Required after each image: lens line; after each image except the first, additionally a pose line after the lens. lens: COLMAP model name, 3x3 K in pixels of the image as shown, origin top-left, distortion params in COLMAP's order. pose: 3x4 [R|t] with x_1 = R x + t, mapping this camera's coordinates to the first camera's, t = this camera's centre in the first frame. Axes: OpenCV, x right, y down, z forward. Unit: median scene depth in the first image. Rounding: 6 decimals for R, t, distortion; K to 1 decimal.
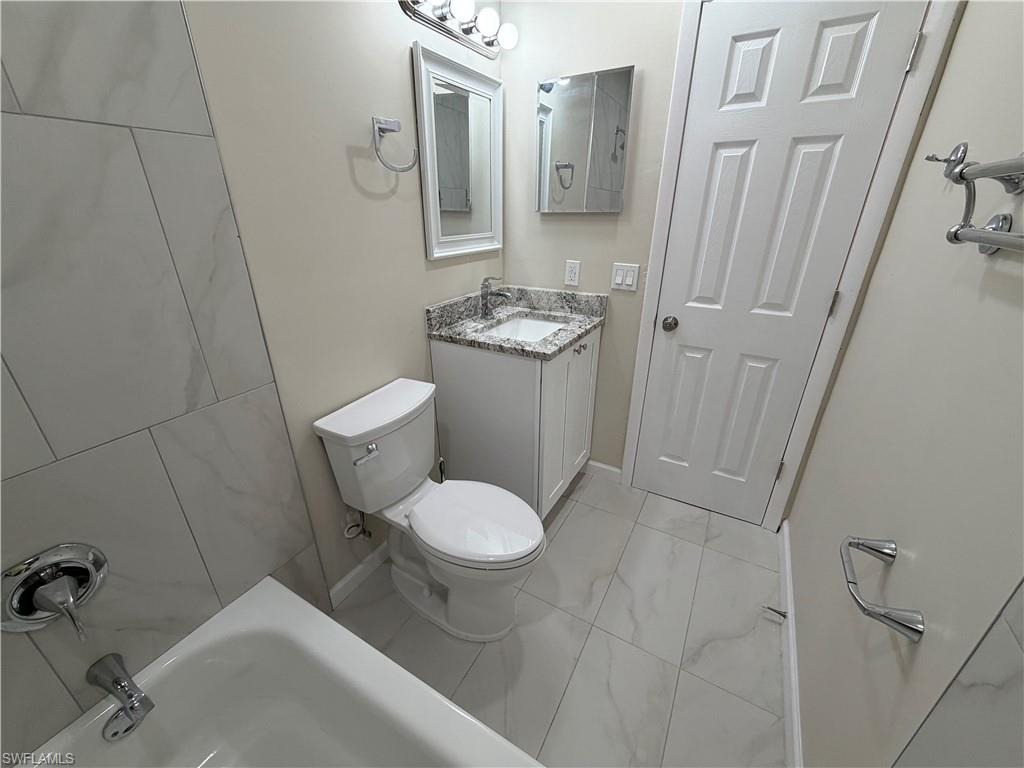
lens RADIAL K [[407.1, 0, 514.8], [0, 407.1, 386.8], [0, 0, 1]] dist [0.000316, 0.001038]
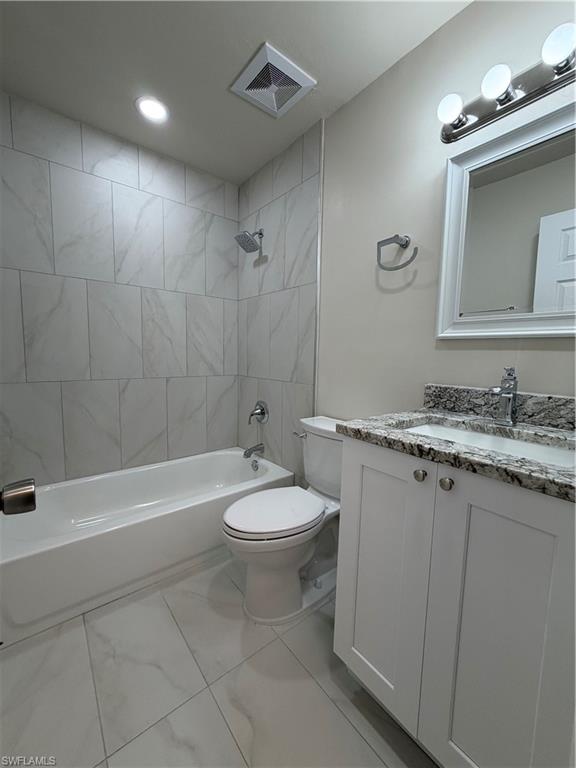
lens RADIAL K [[305.4, 0, 289.9], [0, 305.4, 384.8], [0, 0, 1]] dist [0.000316, 0.001038]
pose [[-0.363862, 0.091299, -0.926968, 0.602046], [-0.394727, 0.886292, 0.242235, -0.229872], [0.843680, 0.454039, -0.286450, 0.884589]]
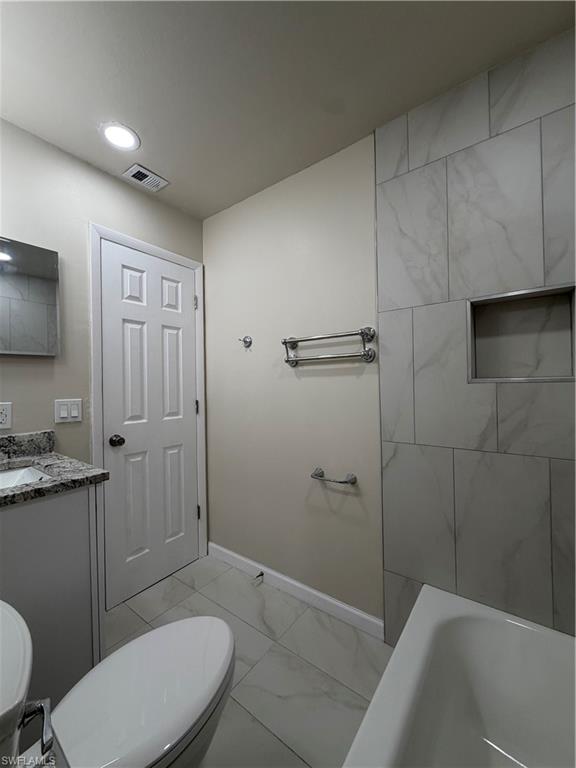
lens RADIAL K [[305.4, 0, 286.0], [0, 305.4, 384.8], [0, 0, 1]] dist [0.000316, 0.001038]
pose [[0.125382, -0.005394, 0.992094, -0.499447], [0.421574, 0.905504, -0.048355, -0.045537], [-0.898084, 0.424304, 0.115808, 0.355470]]
